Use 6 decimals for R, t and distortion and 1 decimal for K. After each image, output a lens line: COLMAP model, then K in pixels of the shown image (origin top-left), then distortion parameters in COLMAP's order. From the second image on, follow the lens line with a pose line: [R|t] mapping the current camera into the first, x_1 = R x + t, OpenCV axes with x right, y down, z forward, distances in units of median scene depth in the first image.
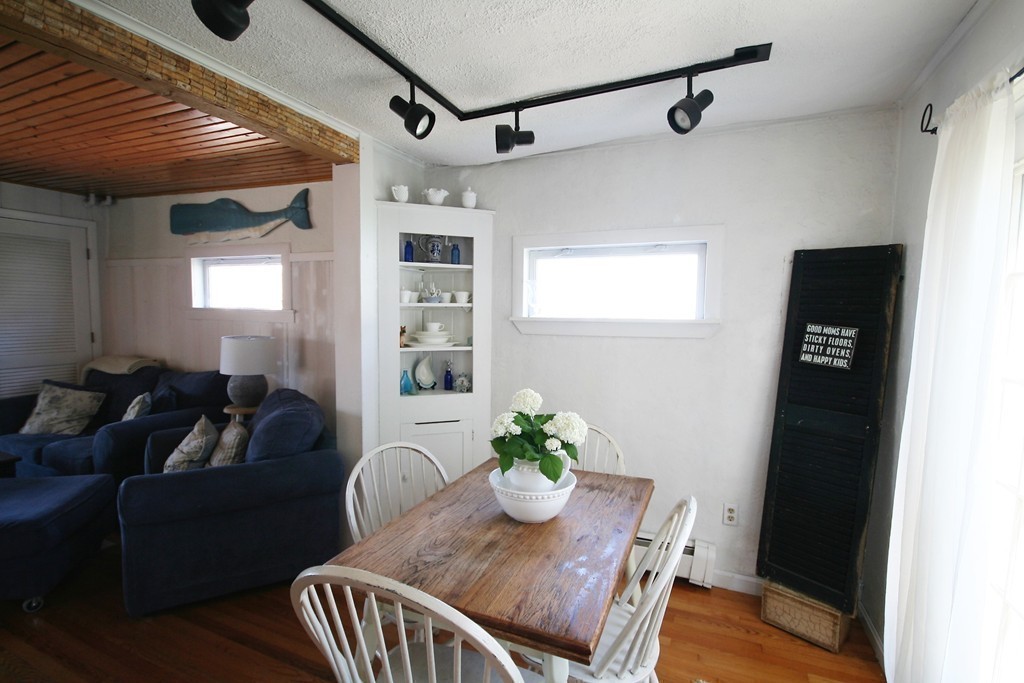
lens RADIAL K [[439.6, 0, 512.0], [0, 439.6, 341.5], [0, 0, 1]] dist [0.000202, 0.000009]
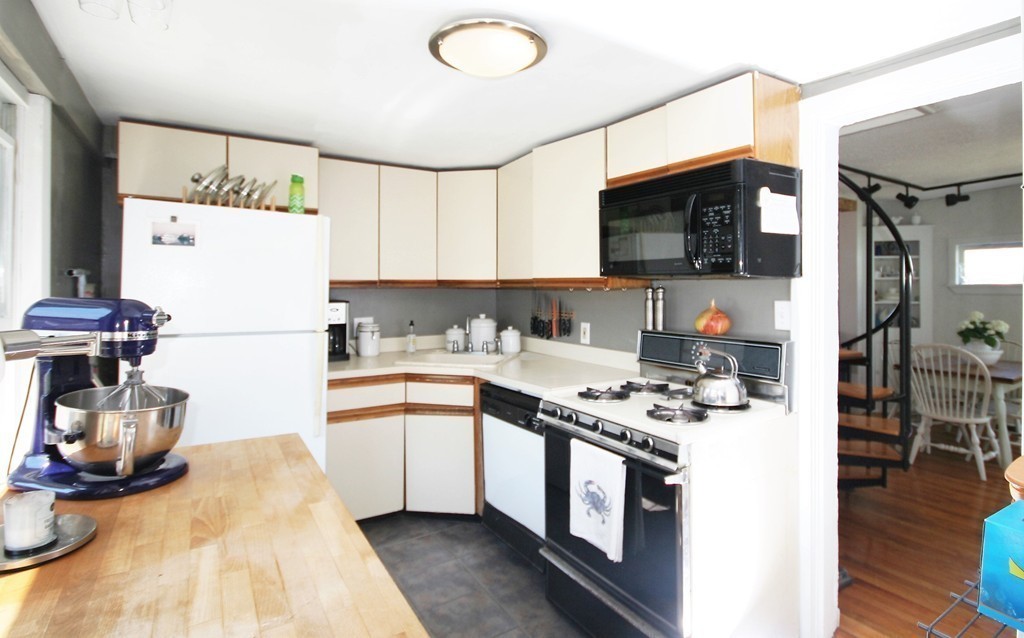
lens RADIAL K [[550.1, 0, 511.9], [0, 550.1, 287.0], [0, 0, 1]] dist [-0.000512, -0.000078]
pose [[0.851001, -0.018156, -0.524850, -0.480652], [-0.021606, 0.997346, -0.069534, 0.211108], [0.524720, 0.070514, 0.848350, -2.569845]]
